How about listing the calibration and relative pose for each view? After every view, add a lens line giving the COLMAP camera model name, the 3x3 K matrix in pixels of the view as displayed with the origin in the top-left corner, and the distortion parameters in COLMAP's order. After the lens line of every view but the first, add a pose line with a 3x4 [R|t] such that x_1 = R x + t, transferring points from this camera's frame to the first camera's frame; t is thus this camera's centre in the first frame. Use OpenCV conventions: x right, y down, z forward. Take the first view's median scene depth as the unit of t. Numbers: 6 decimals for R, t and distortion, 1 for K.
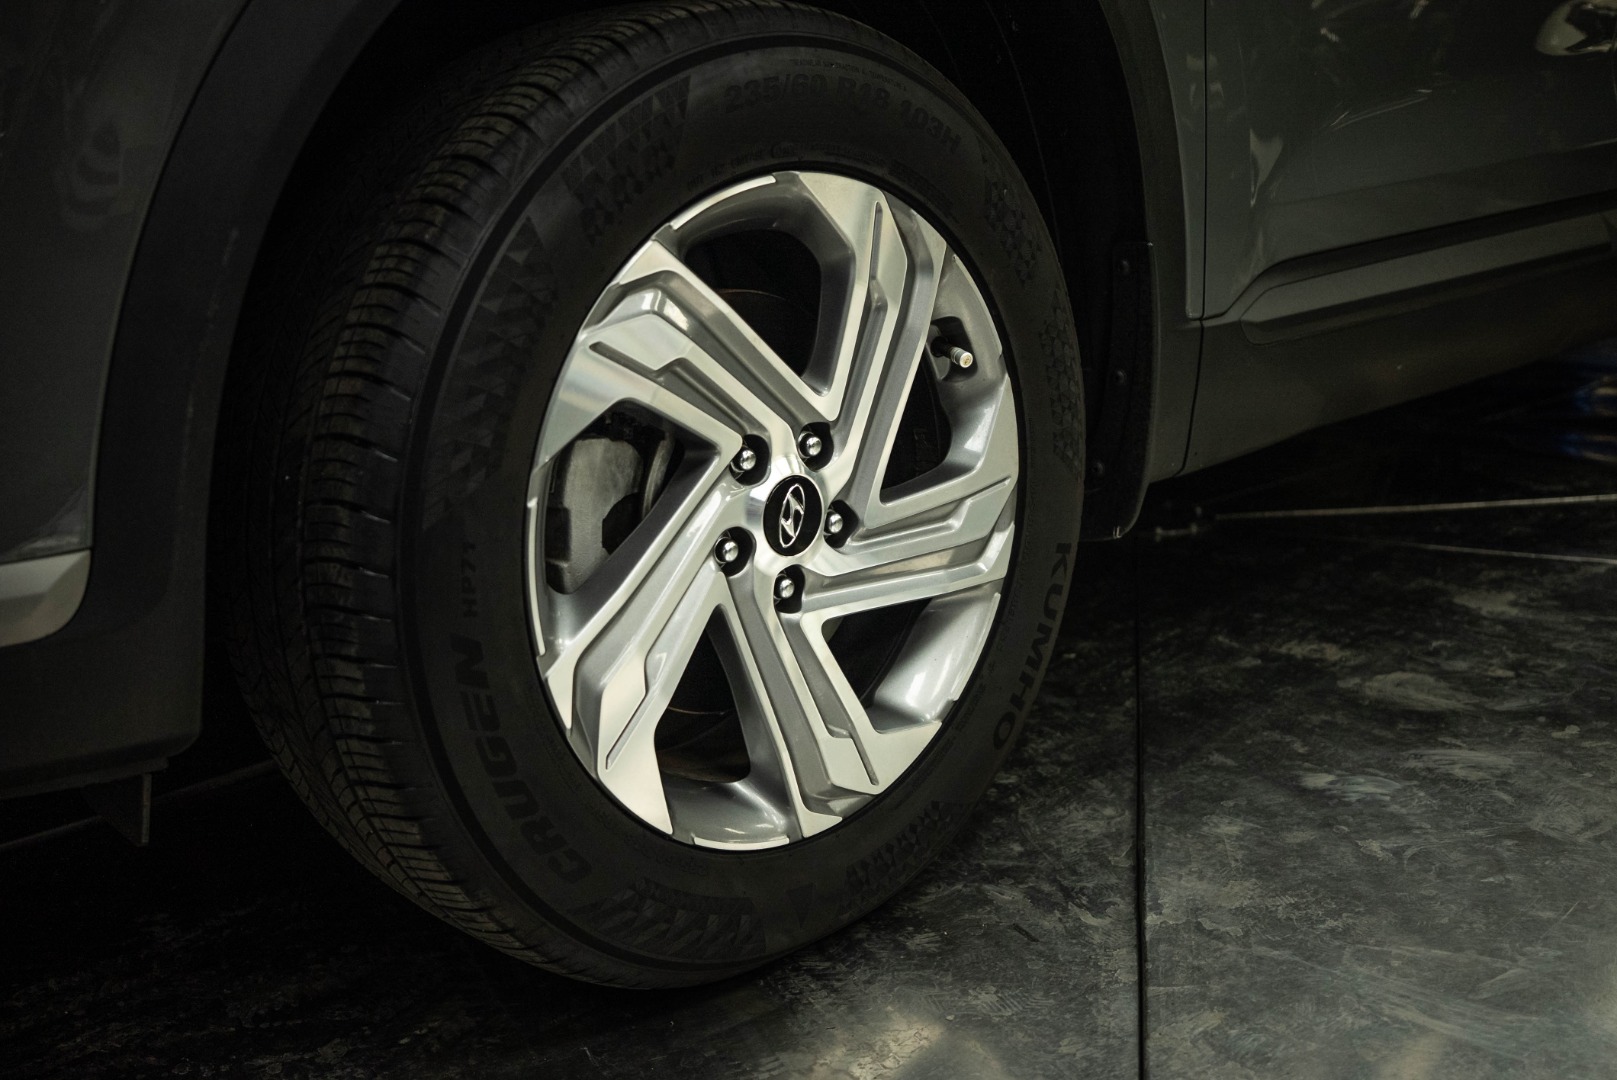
lens RADIAL K [[1570.2, 0, 809.9], [0, 1570.2, 515.7], [0, 0, 1]] dist [-0.050085, 0.022620]
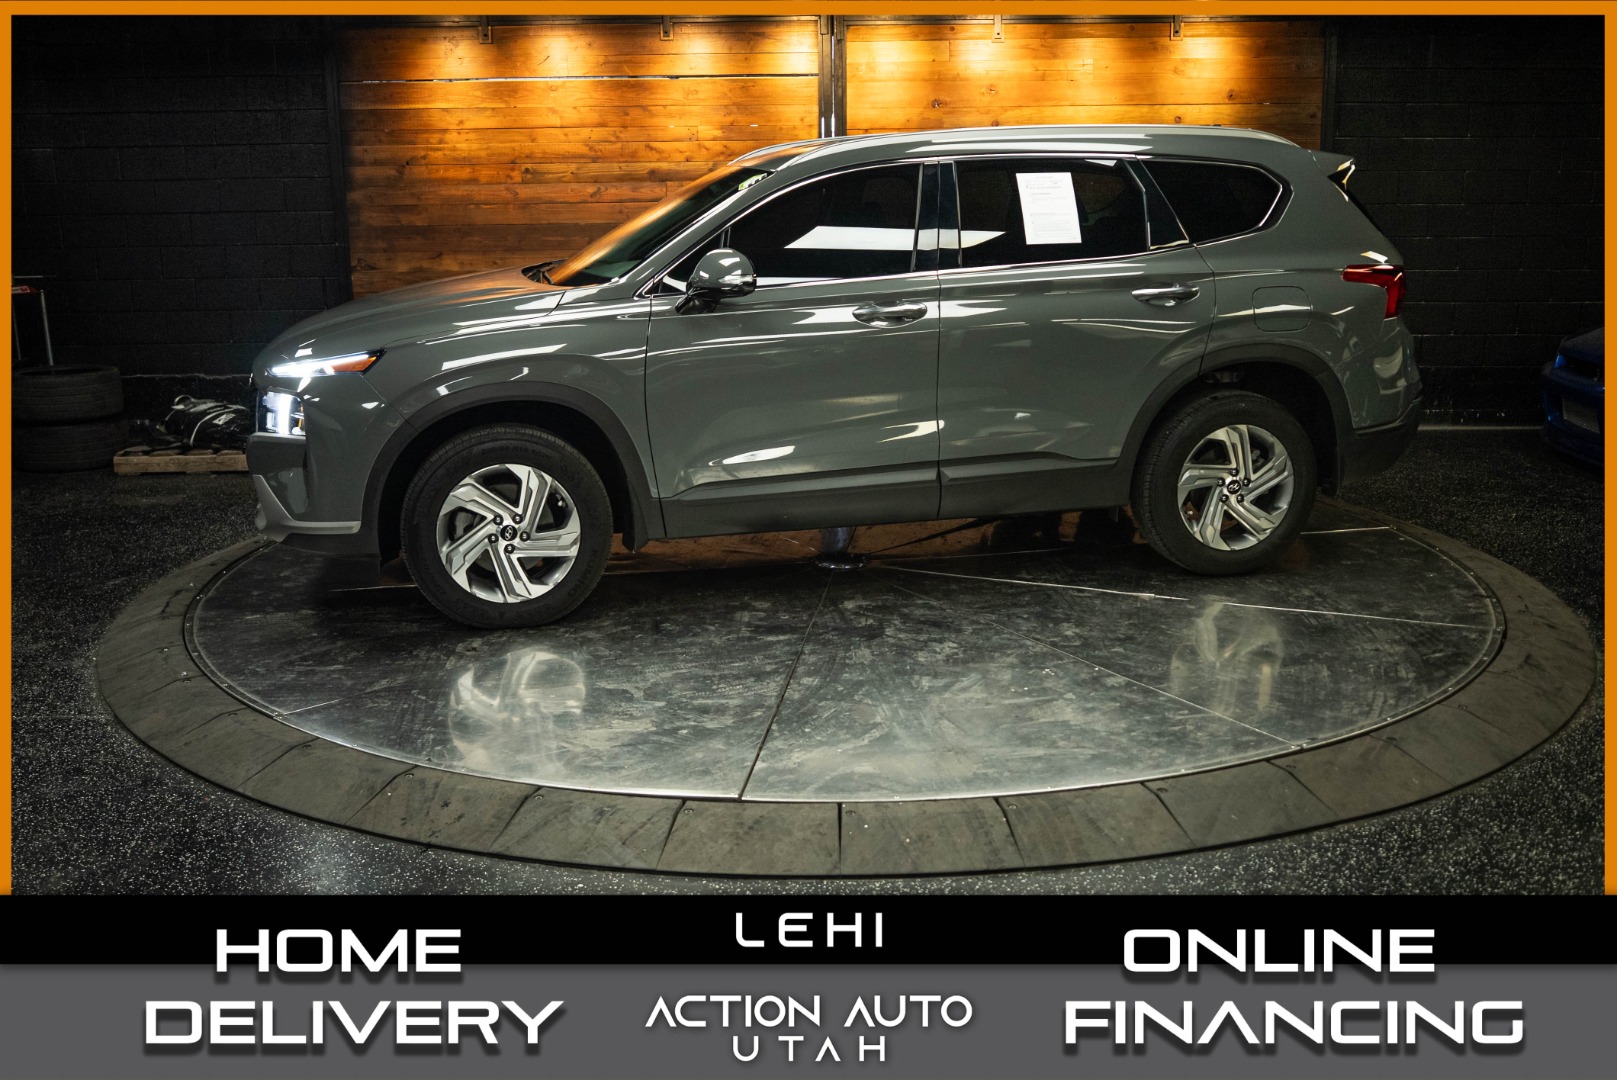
lens RADIAL K [[1570.2, 0, 809.9], [0, 1570.2, 515.7], [0, 0, 1]] dist [-0.050085, 0.022620]
pose [[0.845948, 0.133507, -0.516283, 2.918403], [-0.133090, 0.990374, 0.038031, -0.322042], [0.516391, 0.036540, 0.855573, -2.354593]]
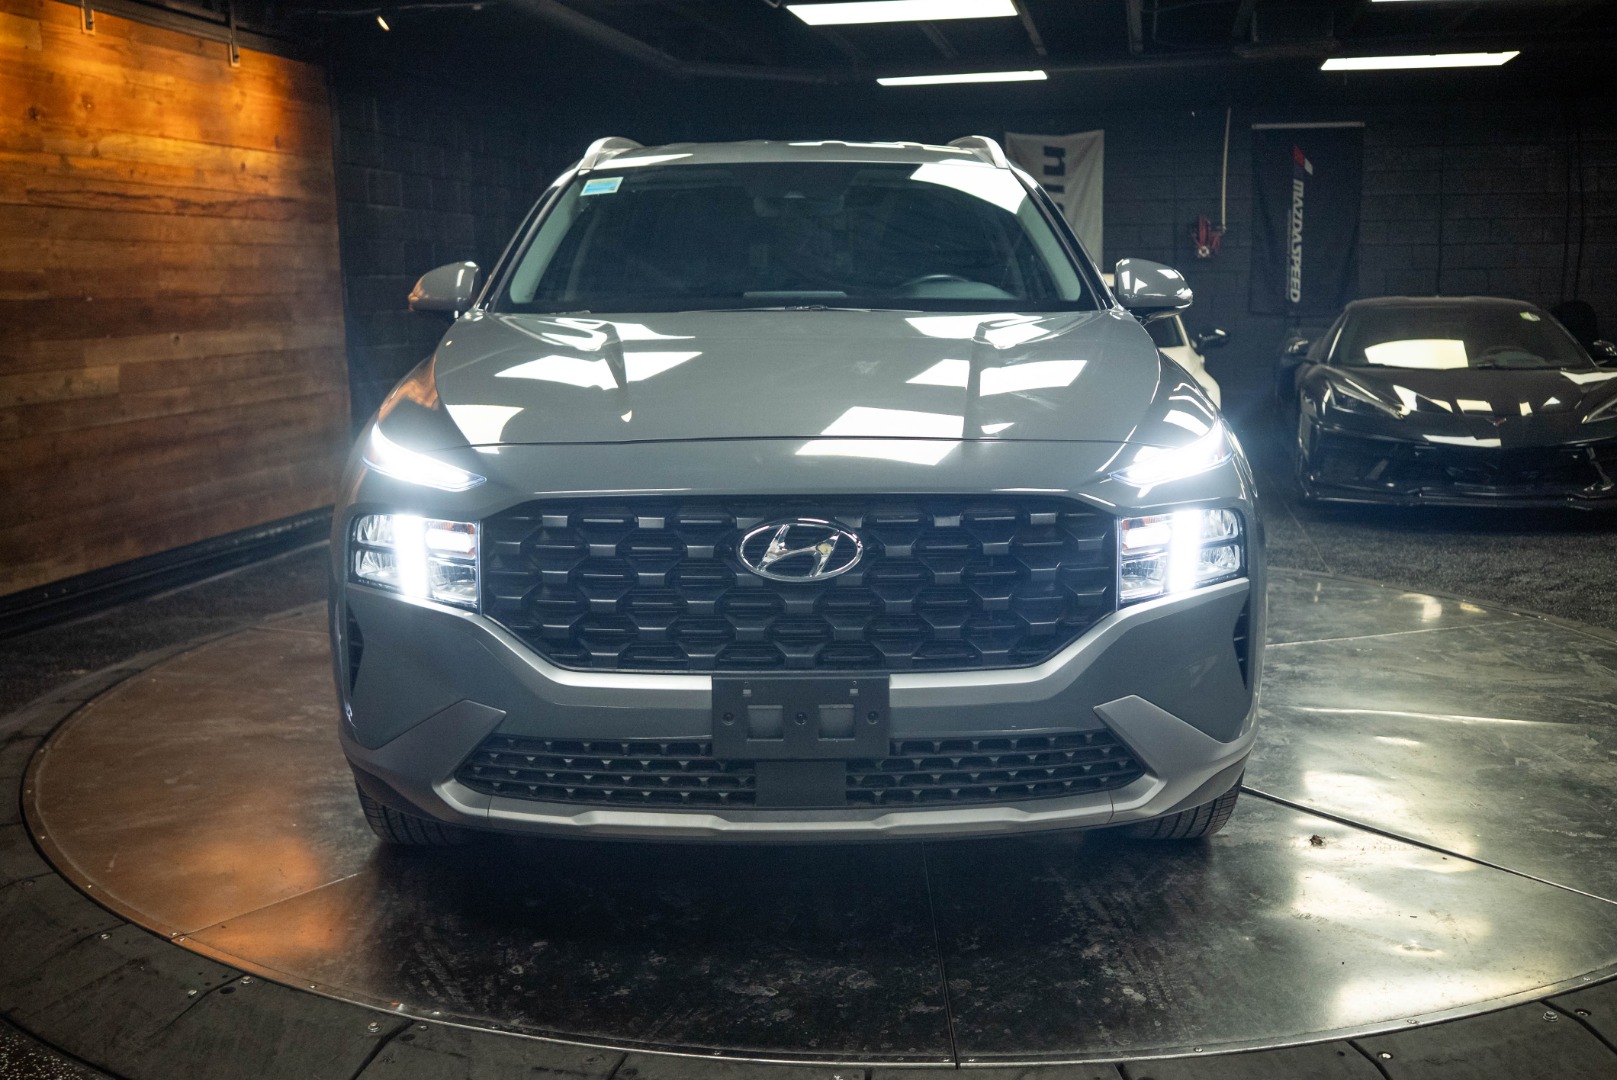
lens RADIAL K [[1570.2, 0, 809.9], [0, 1570.2, 515.7], [0, 0, 1]] dist [-0.050085, 0.022620]
pose [[0.688267, -0.084223, 0.720552, -2.503929], [0.155056, 0.987364, -0.032699, -0.306172], [-0.708693, 0.134232, 0.692630, -0.621085]]
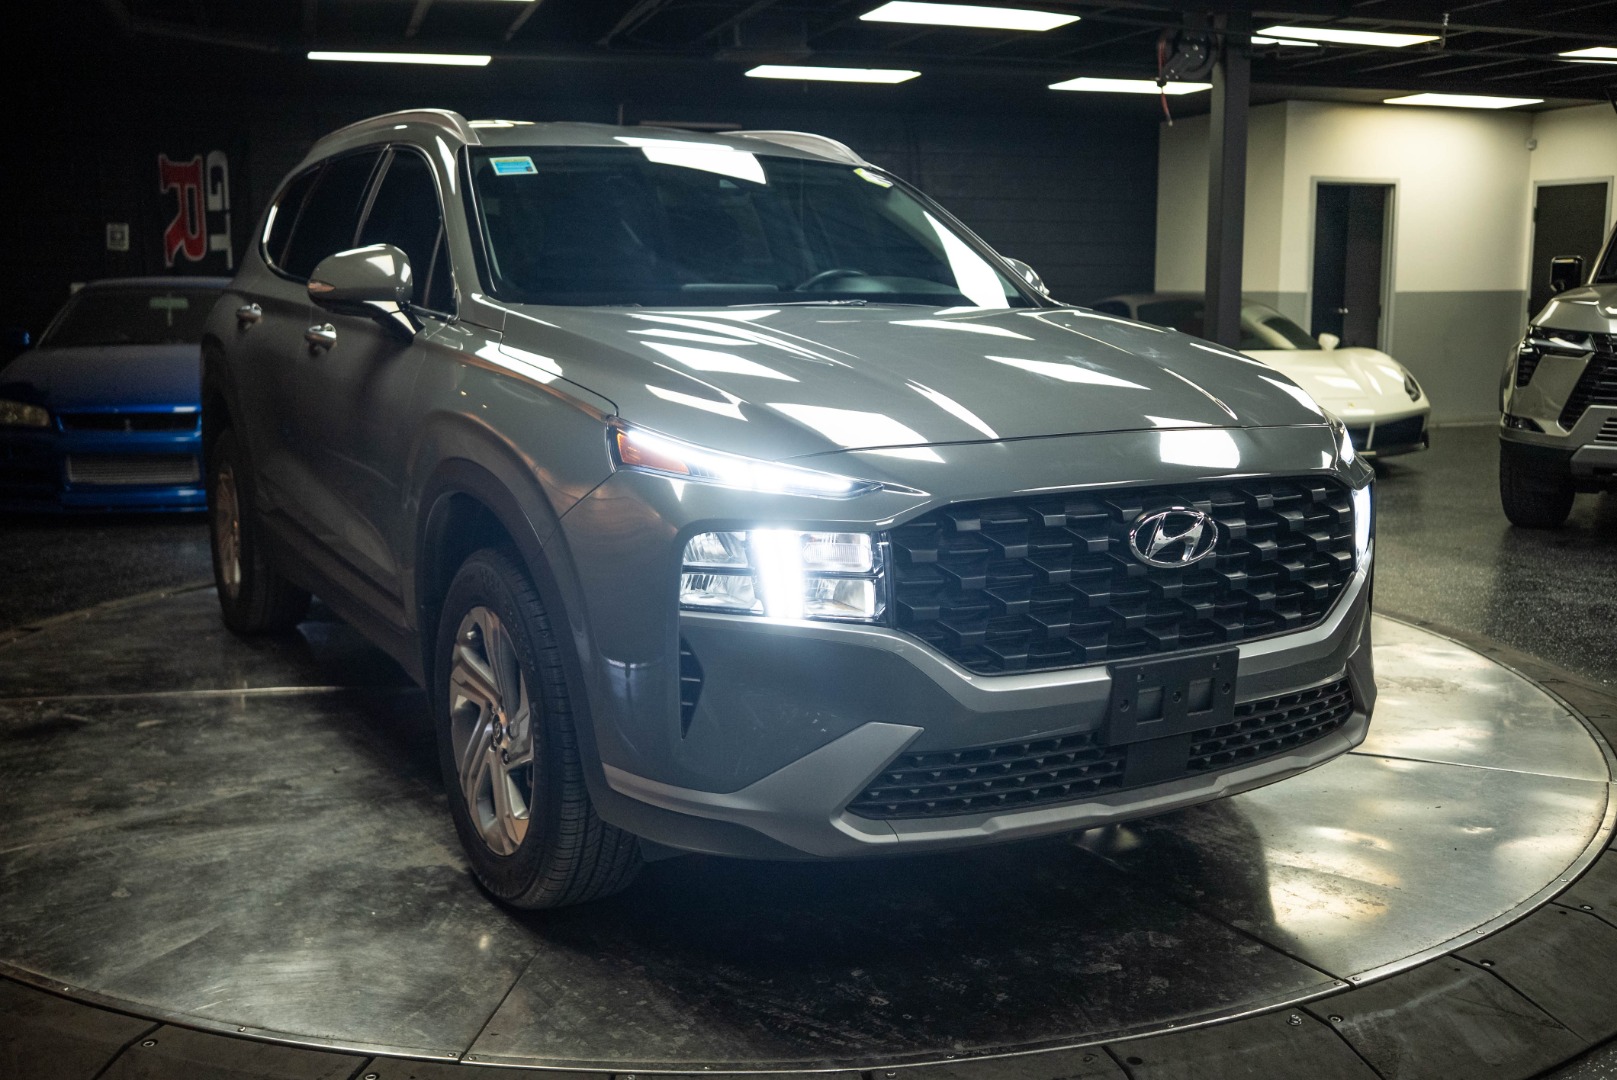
lens RADIAL K [[1570.2, 0, 809.9], [0, 1570.2, 515.7], [0, 0, 1]] dist [-0.050085, 0.022620]
pose [[0.236898, -0.118775, 0.964247, -3.223160], [0.206486, 0.975979, 0.069490, -0.610646], [-0.949338, 0.182641, 0.255733, 0.733046]]
